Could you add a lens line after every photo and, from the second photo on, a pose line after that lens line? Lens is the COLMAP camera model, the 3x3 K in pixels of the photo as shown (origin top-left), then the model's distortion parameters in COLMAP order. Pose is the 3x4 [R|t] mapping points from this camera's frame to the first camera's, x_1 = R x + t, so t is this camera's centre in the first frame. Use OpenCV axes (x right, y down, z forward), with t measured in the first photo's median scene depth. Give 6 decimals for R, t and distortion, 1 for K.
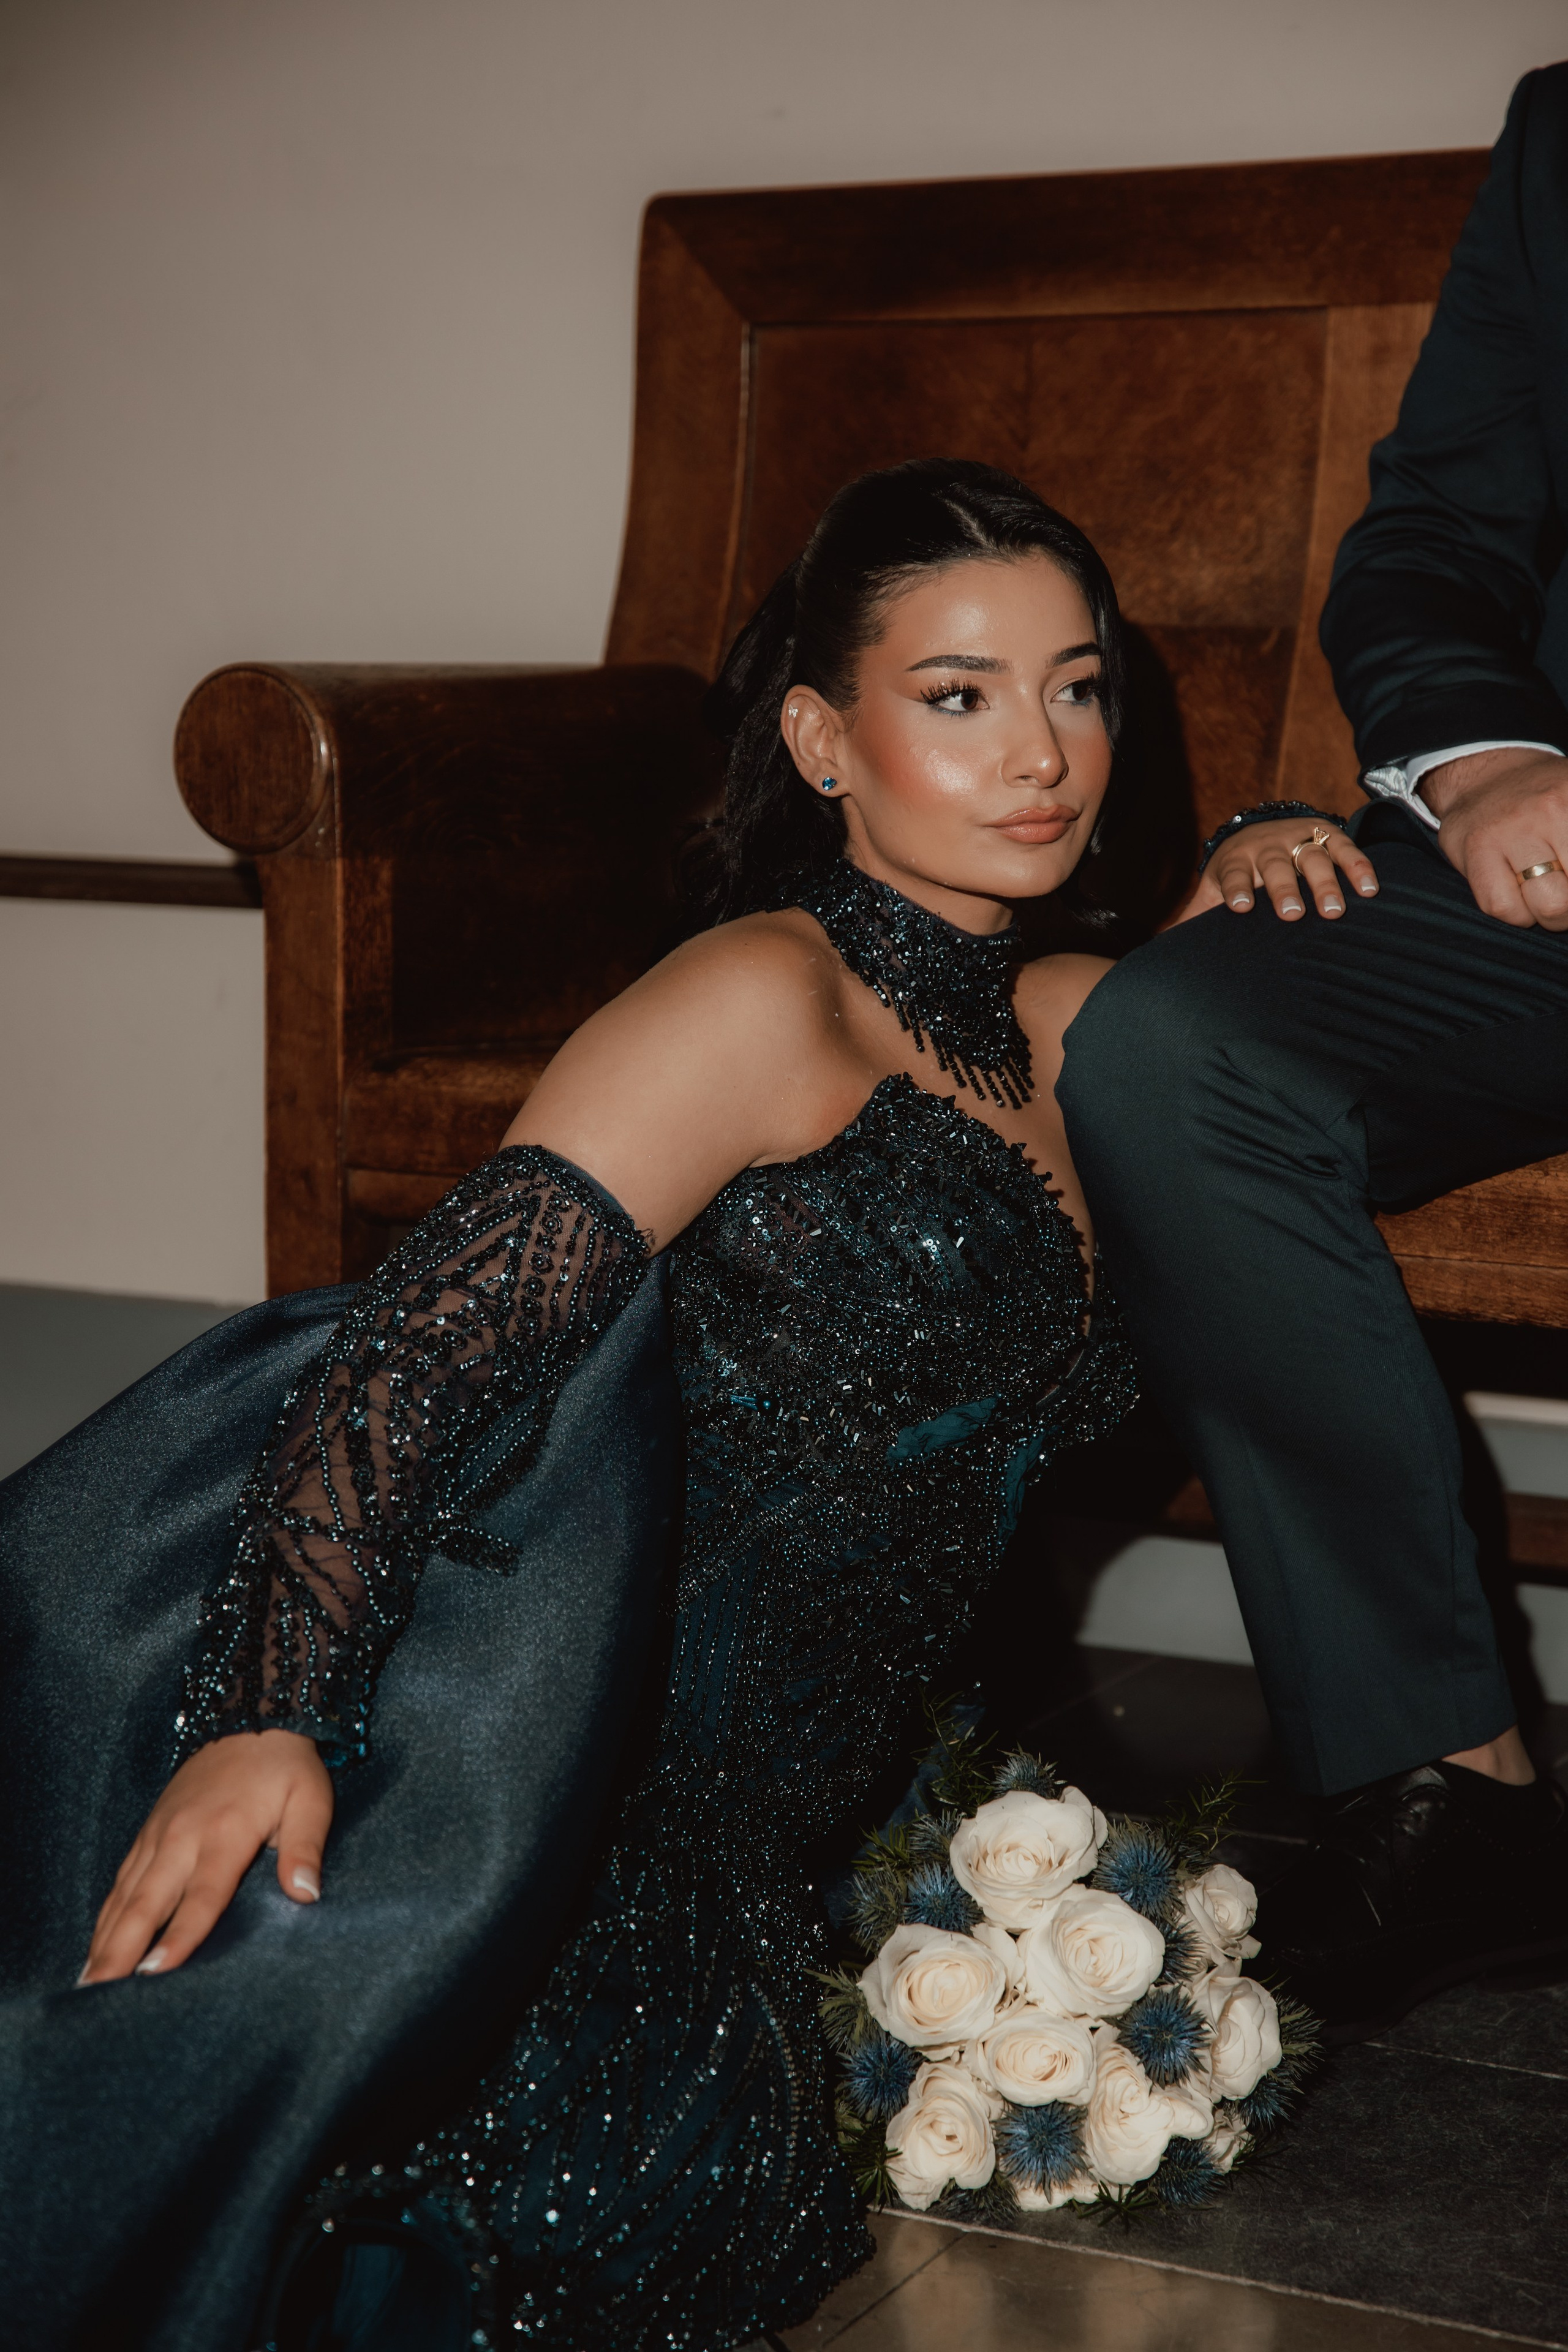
lens RADIAL K [[4673.7, 0, 784.0], [0, 4673.7, 1176.0], [0, 0, 1]] dist [0.307059, 0.121791]
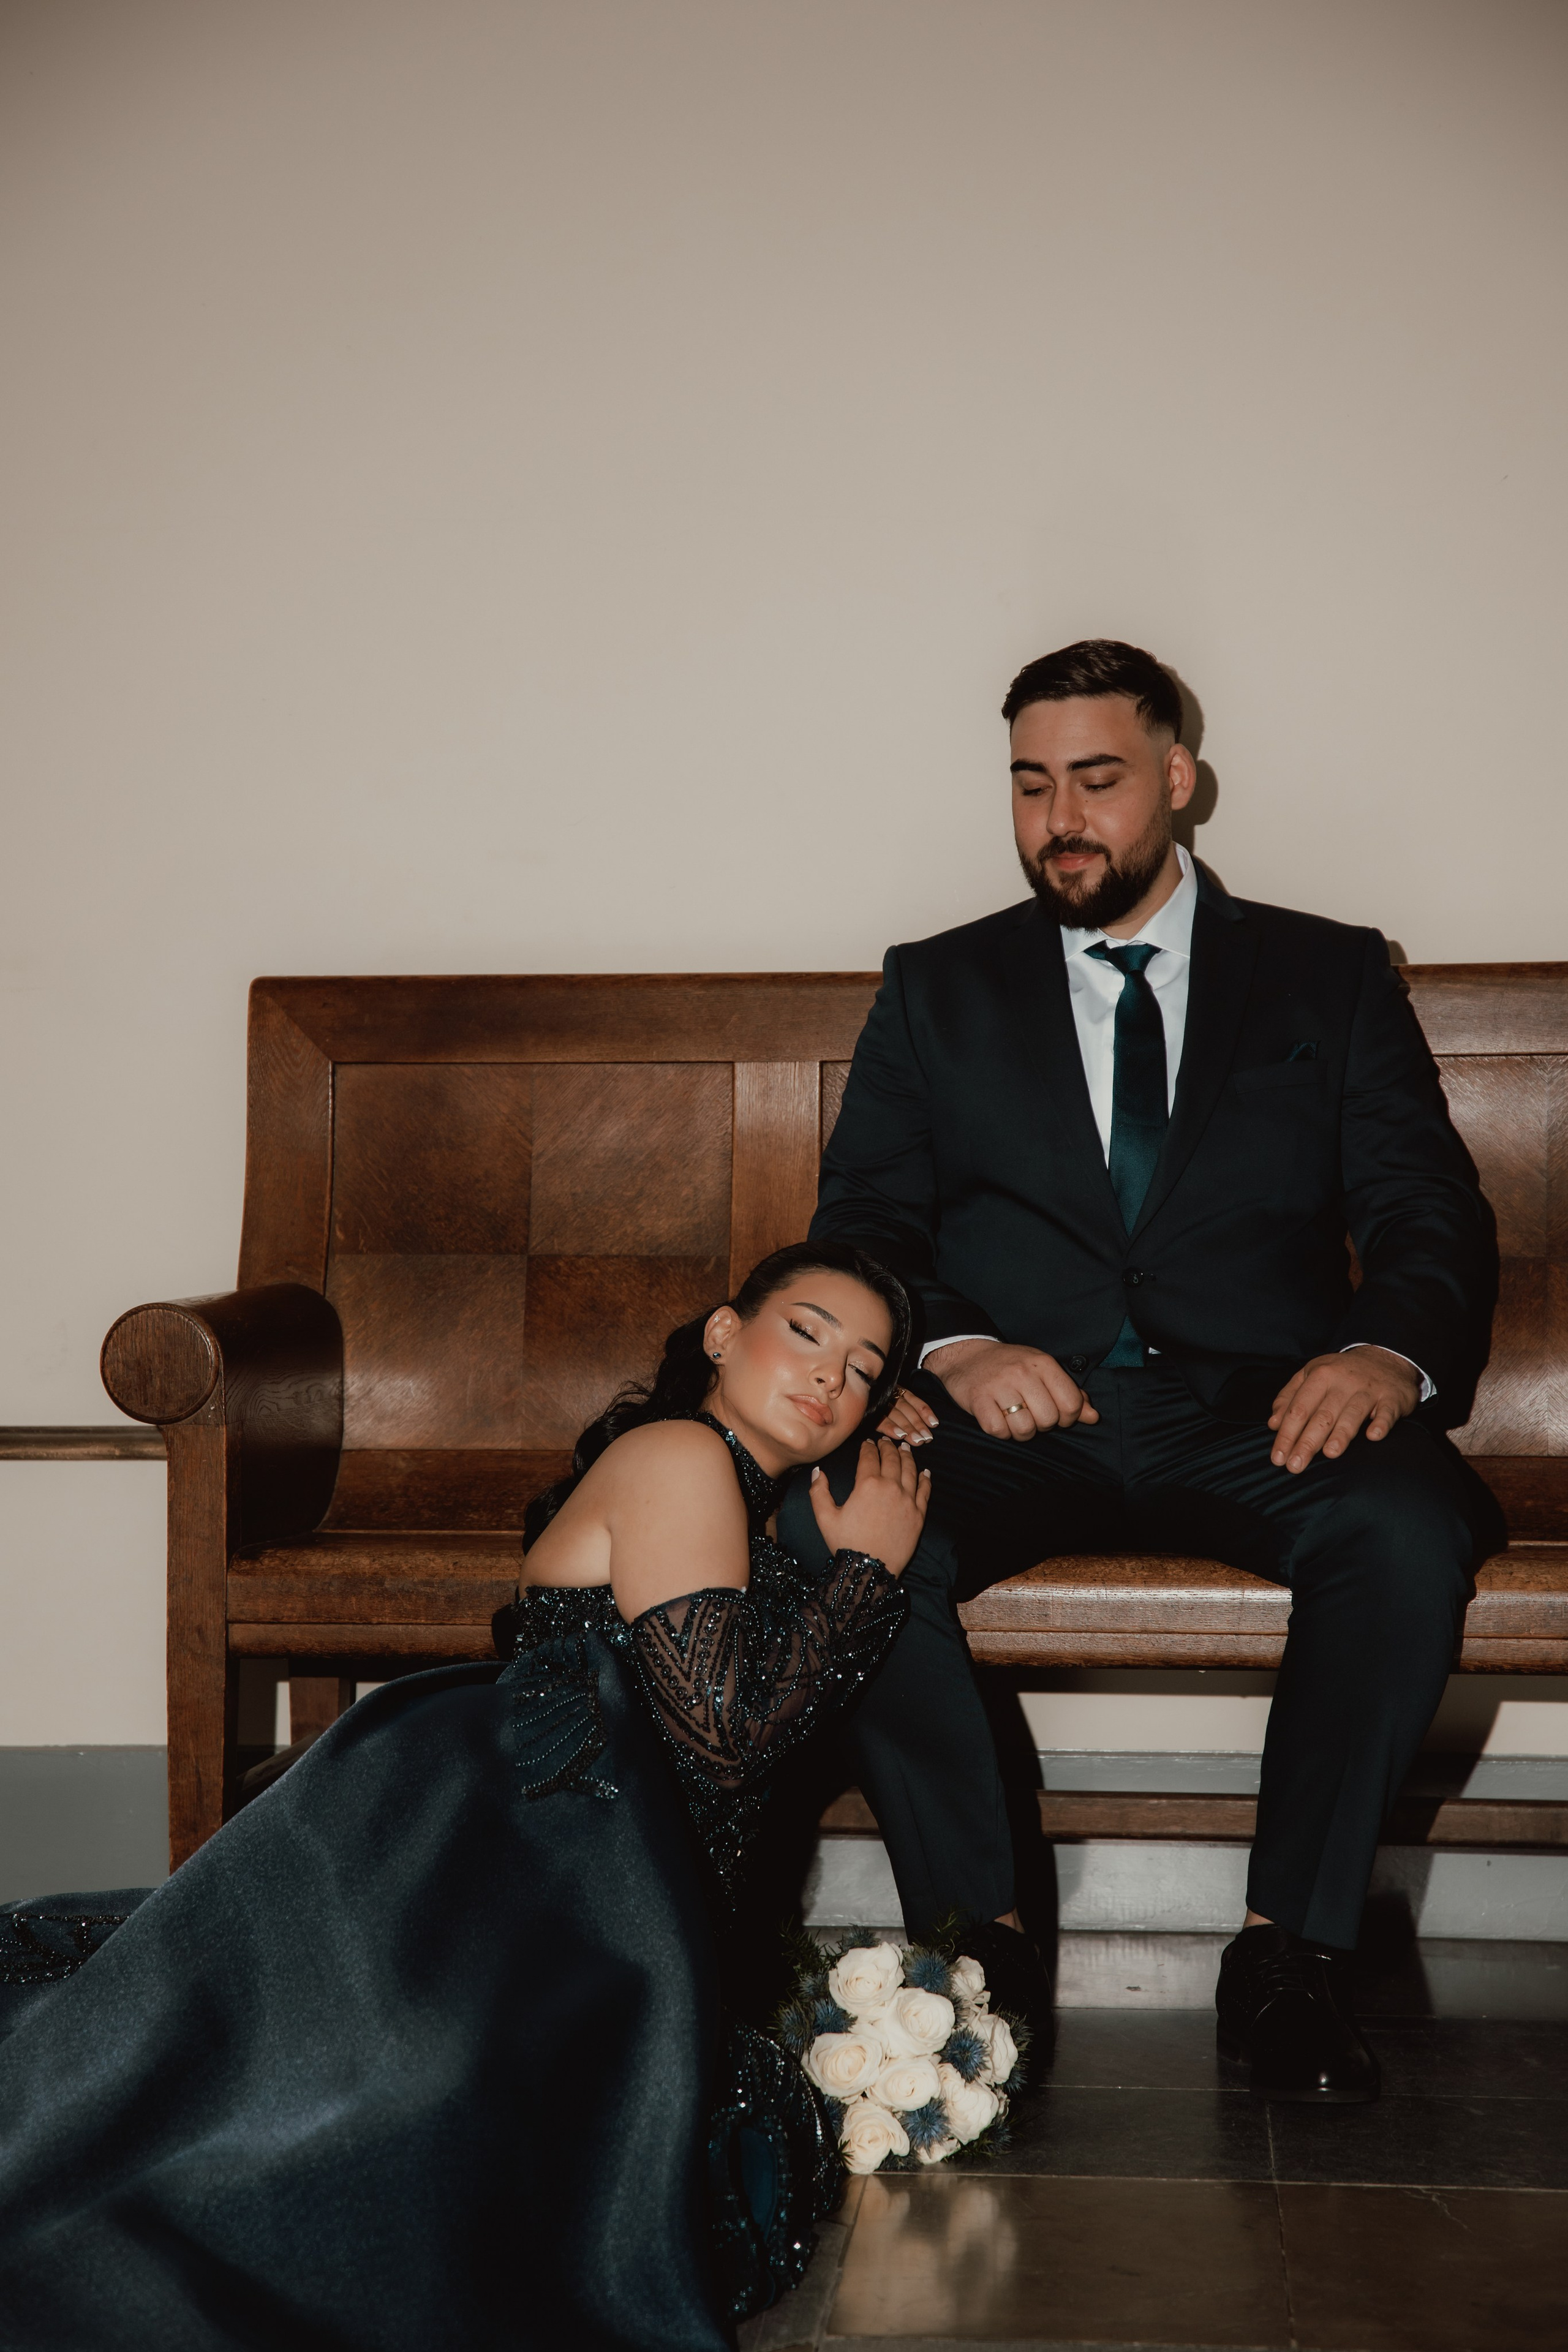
lens RADIAL K [[4673.7, 0, 784.0], [0, 4673.7, 1176.0], [0, 0, 1]] dist [0.307059, 0.121791]
pose [[0.928762, -0.017991, 0.370241, -0.495336], [0.054872, 0.994490, -0.089323, 0.000174], [-0.366594, 0.103276, 0.924631, -0.520228]]
